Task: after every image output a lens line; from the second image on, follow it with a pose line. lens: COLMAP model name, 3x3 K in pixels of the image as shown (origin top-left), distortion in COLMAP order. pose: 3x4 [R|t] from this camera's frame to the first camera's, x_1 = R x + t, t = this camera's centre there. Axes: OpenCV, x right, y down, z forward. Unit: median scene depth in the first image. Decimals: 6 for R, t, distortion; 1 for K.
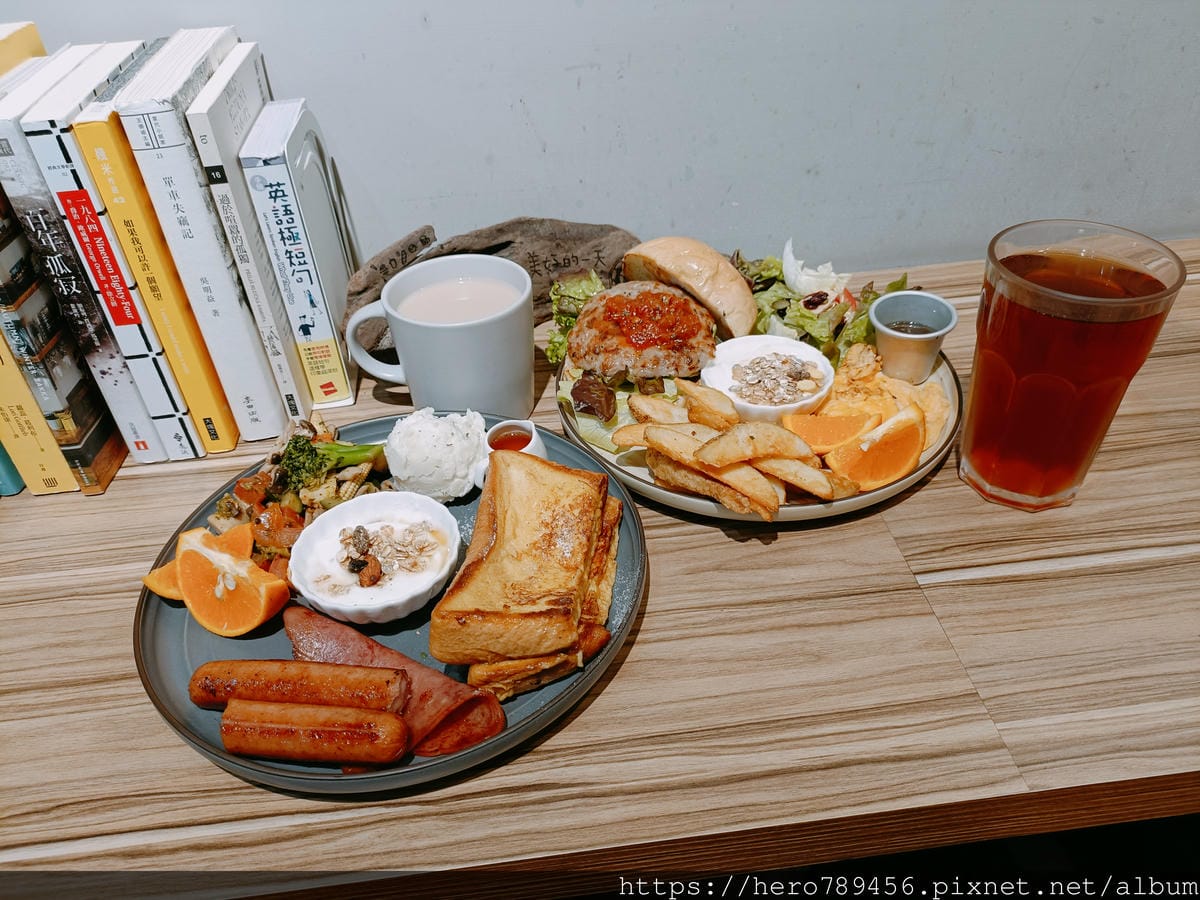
lens RADIAL K [[901.6, 0, 600.0], [0, 901.6, 450.0], [0, 0, 1]] dist [0.039230, -0.053332]
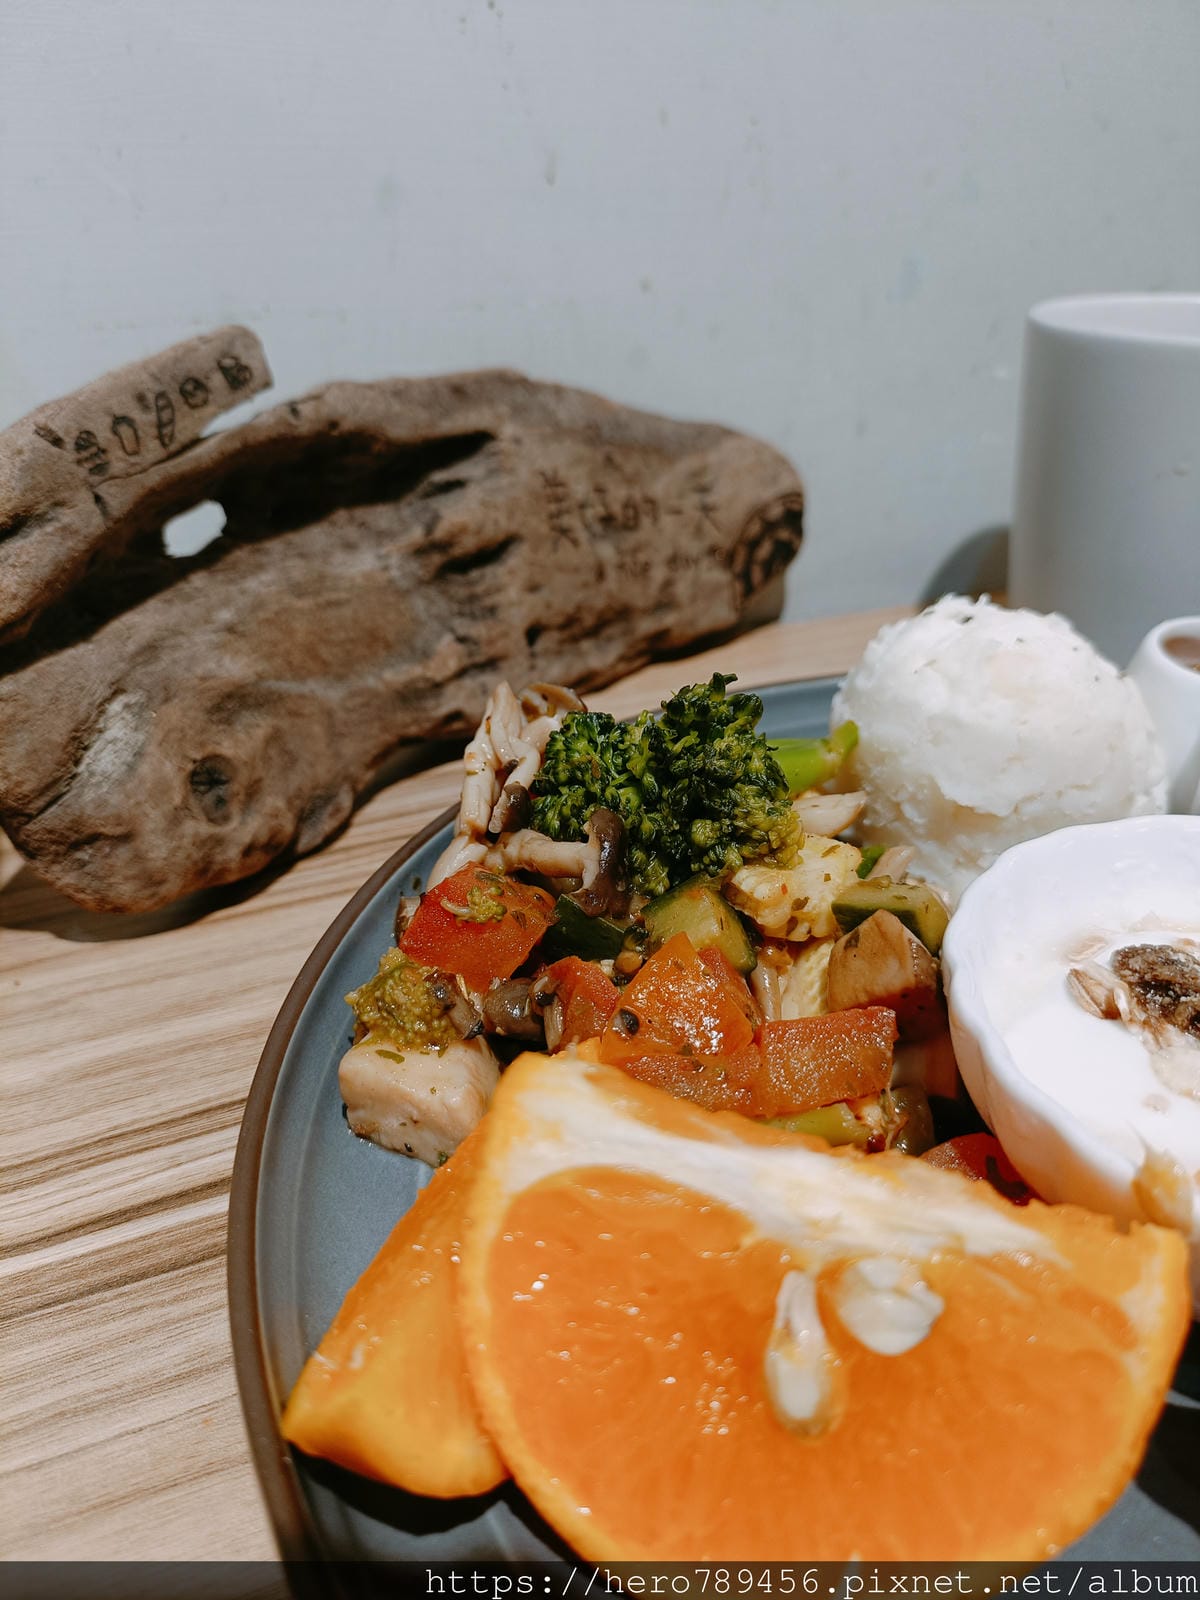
lens RADIAL K [[1225.2, 0, 592.5], [0, 1225.2, 808.8], [0, 0, 1]] dist [0.007193, -0.049112]
pose [[0.953800, -0.096755, 0.284436, -0.210709], [0.148526, 0.974797, -0.166464, -0.033064], [-0.261161, 0.201019, 0.944133, 0.668753]]
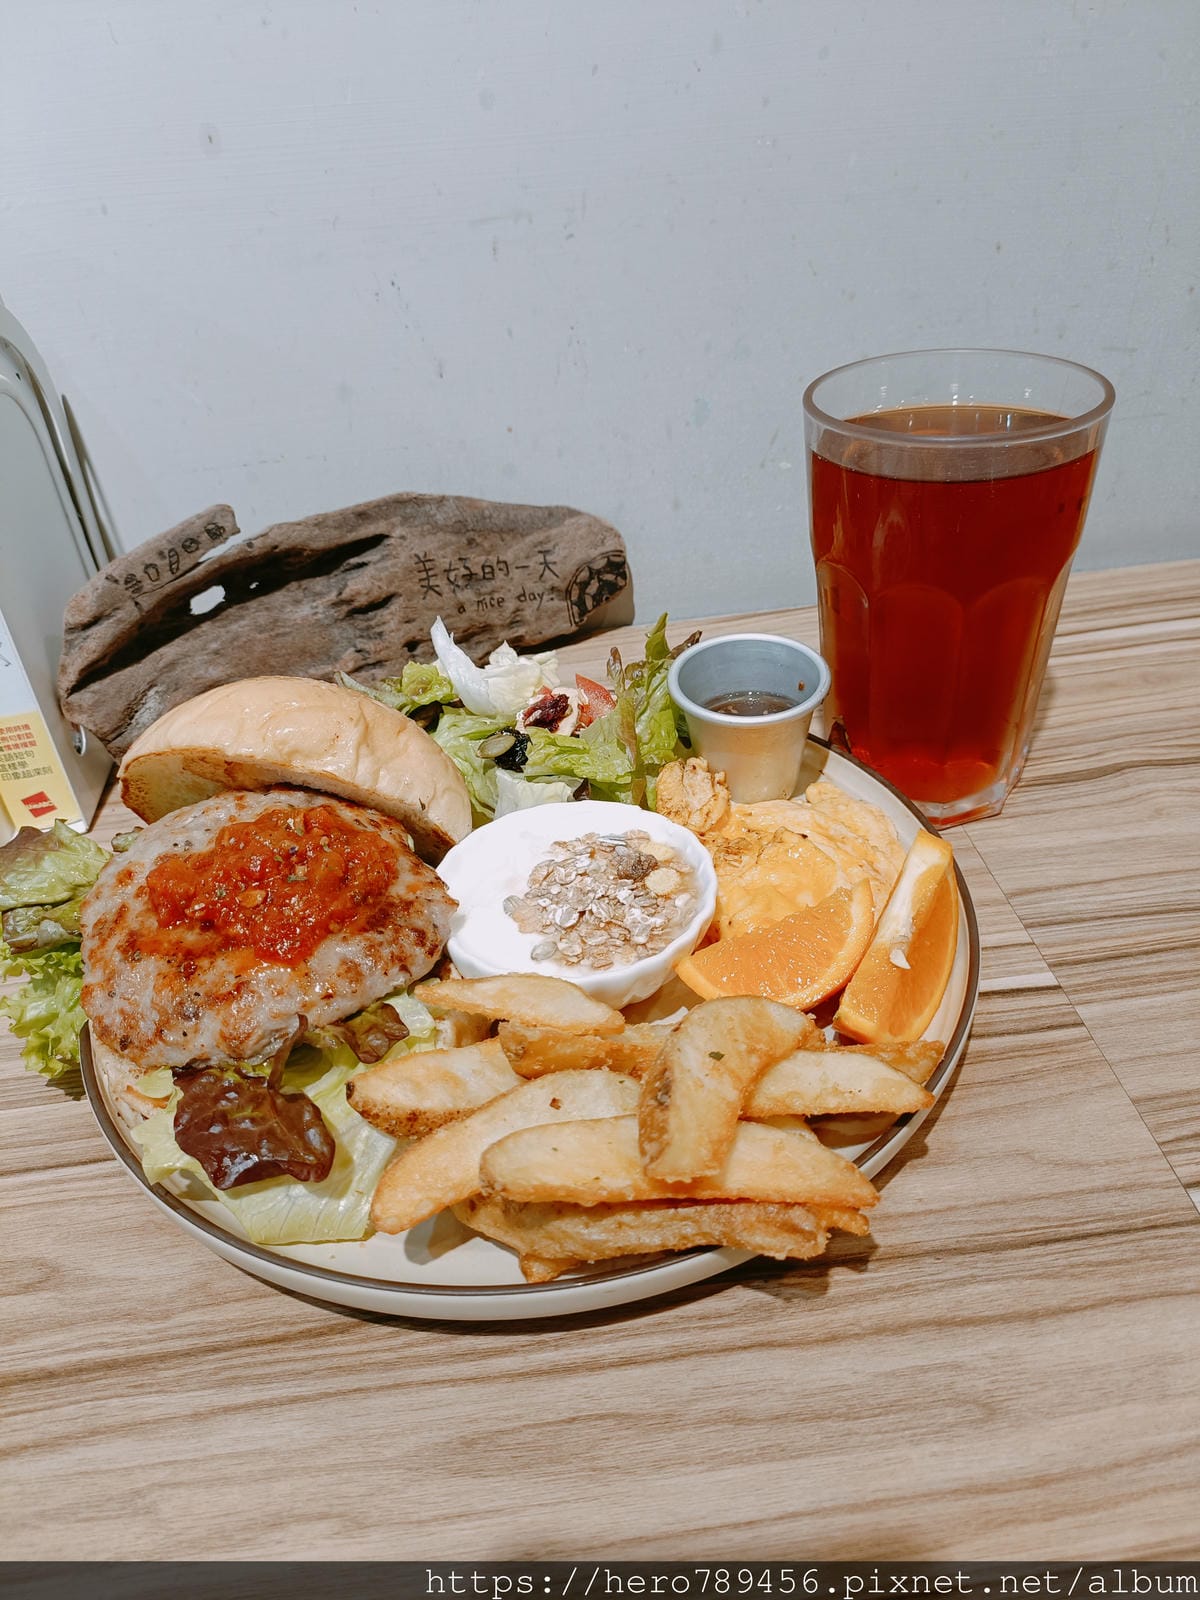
lens RADIAL K [[1202.1, 0, 600.0], [0, 1202.1, 800.0], [0, 0, 1]] dist [0.039230, -0.053332]
pose [[0.999469, -0.019719, -0.025925, 0.055369], [0.018099, 0.997955, -0.061301, -0.020577], [0.027081, 0.060800, 0.997783, 0.290351]]
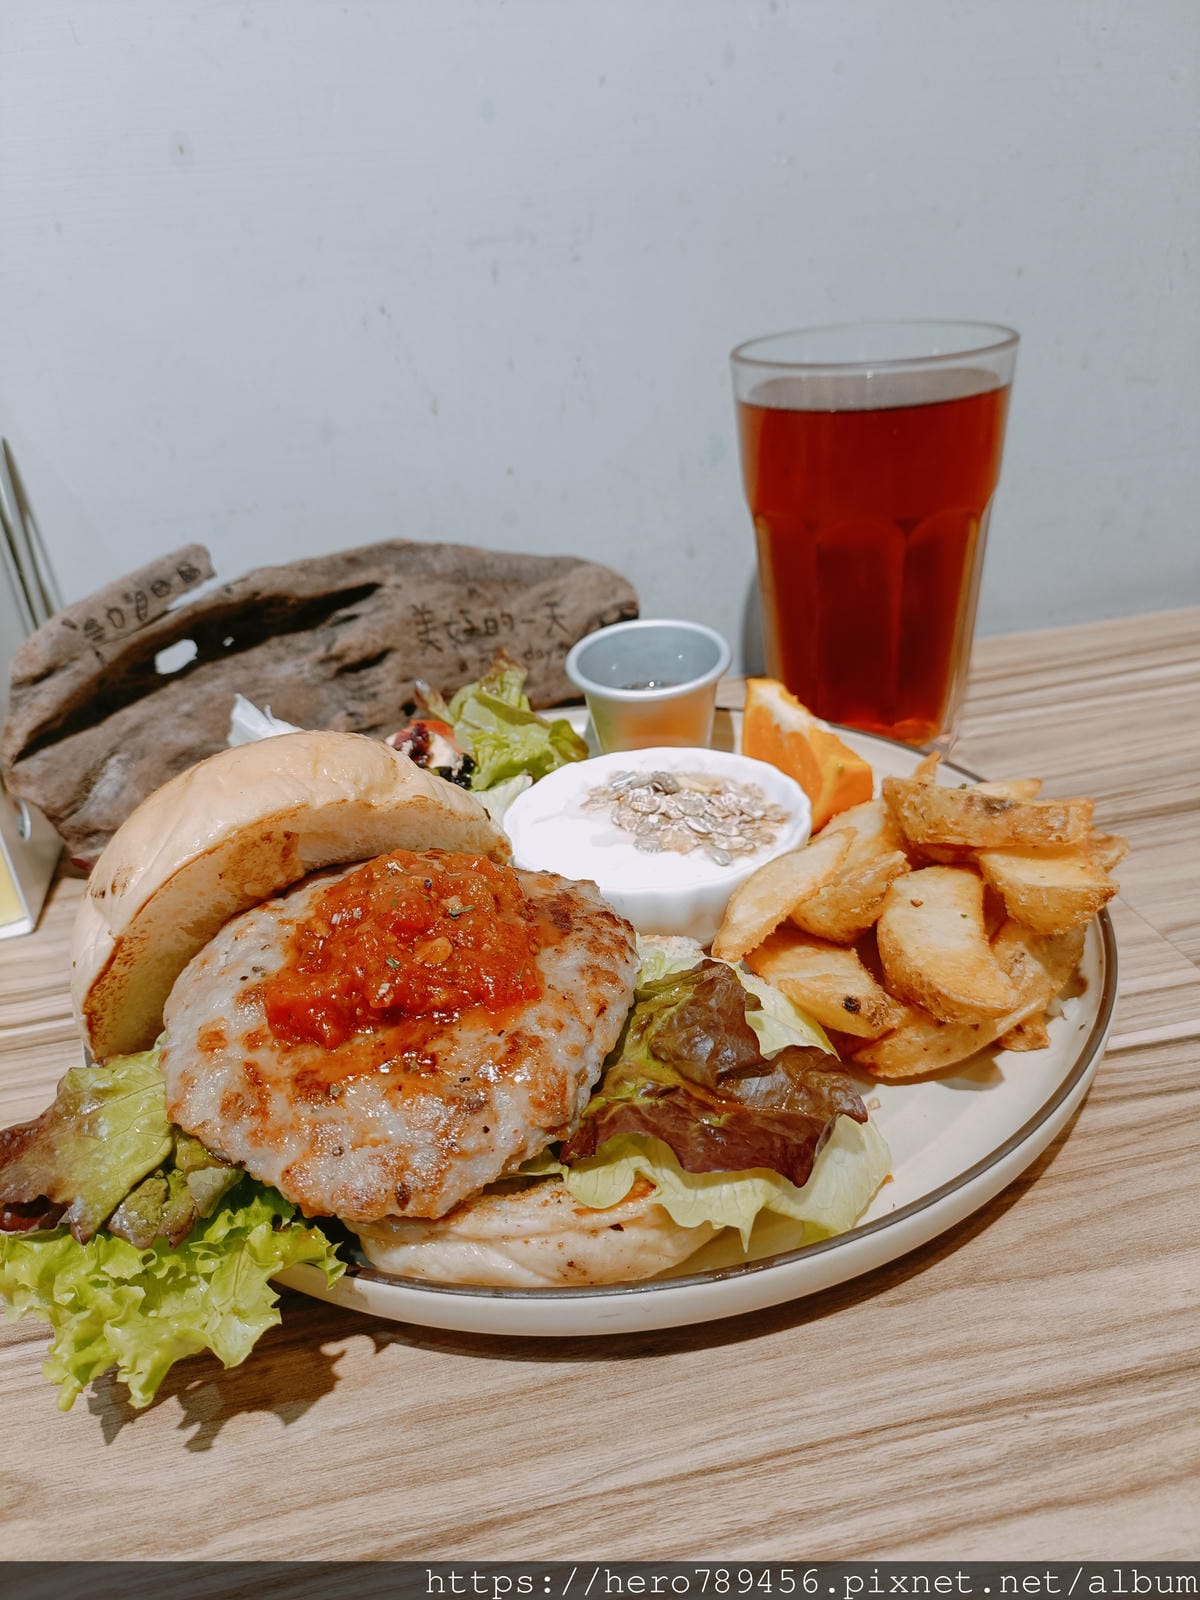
lens RADIAL K [[1212.5, 0, 597.6], [0, 1212.5, 799.3], [0, 0, 1]] dist [0.030722, -0.048956]
pose [[0.996092, -0.066430, 0.058210, -0.026353], [0.076295, 0.979182, -0.188100, 0.019567], [-0.044502, 0.191805, 0.980423, 0.395697]]
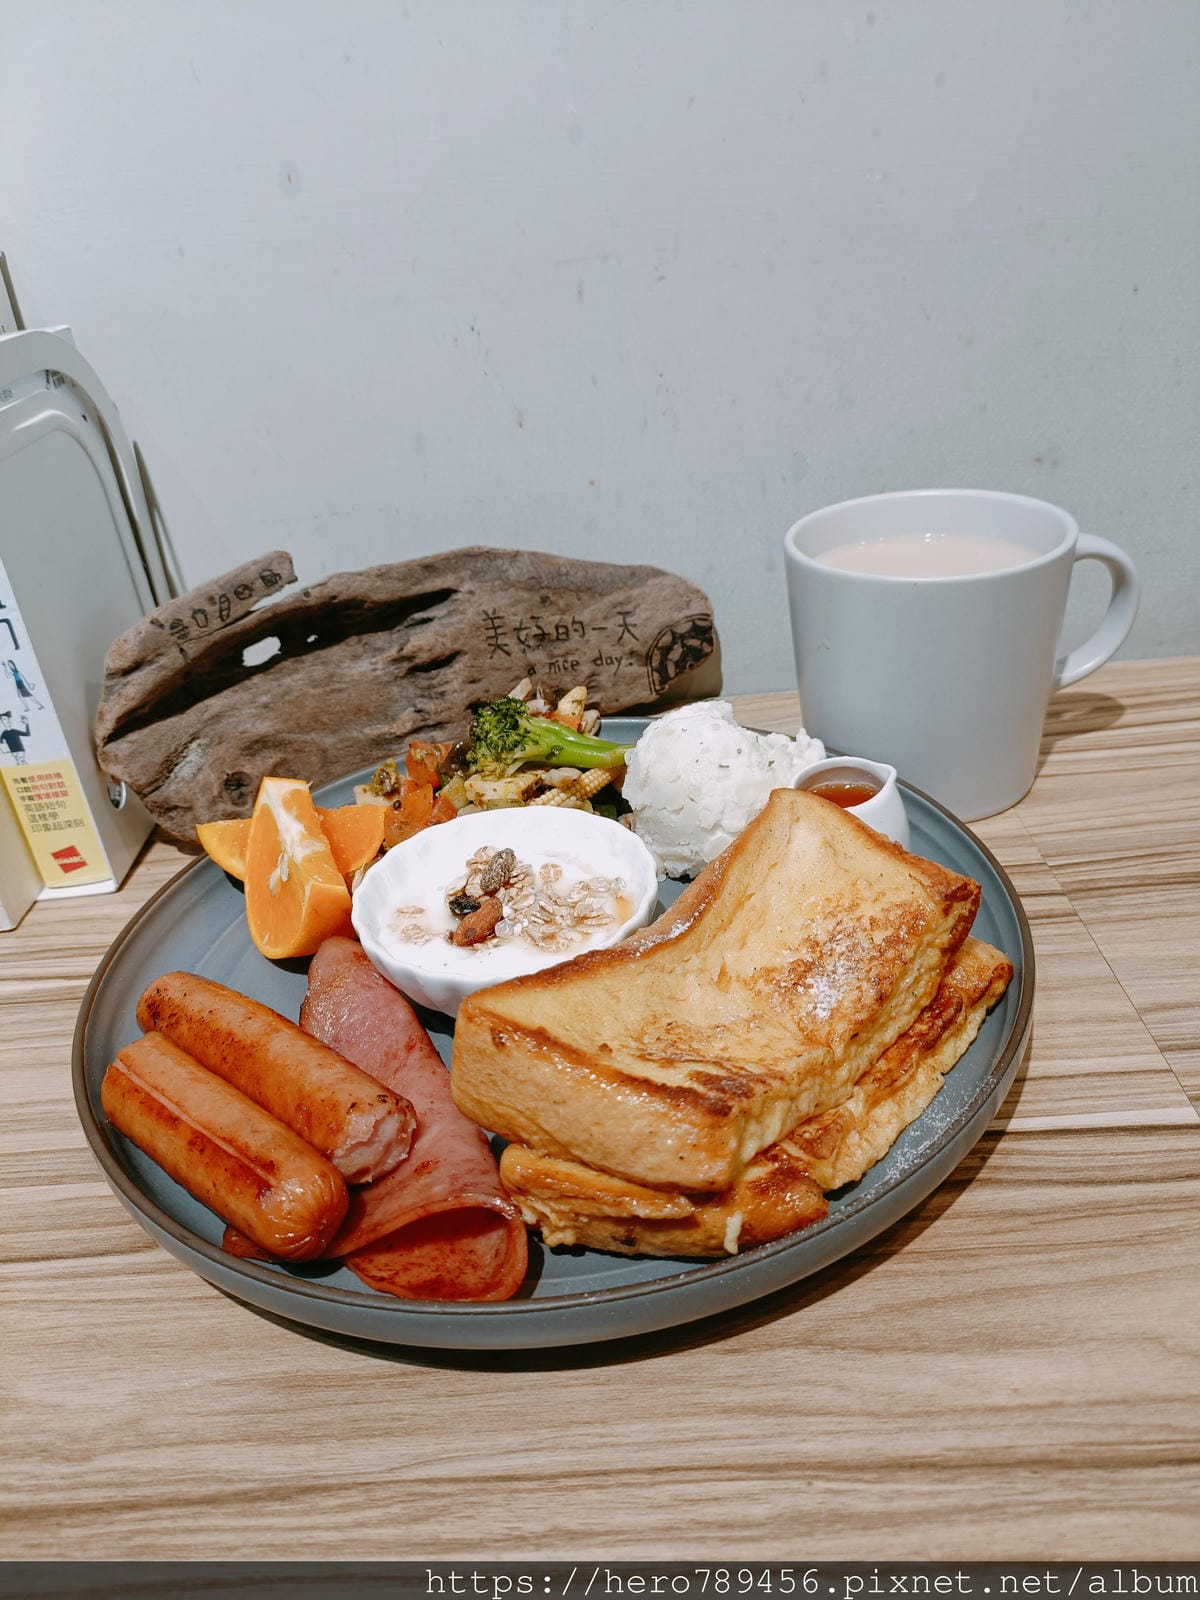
lens RADIAL K [[1202.1, 0, 600.0], [0, 1202.1, 800.0], [0, 0, 1]] dist [0.039230, -0.053332]
pose [[0.991728, 0.013803, -0.127610, 0.084237], [-0.032317, 0.989025, -0.144173, -0.012779], [0.124219, 0.147104, 0.981290, 0.368712]]
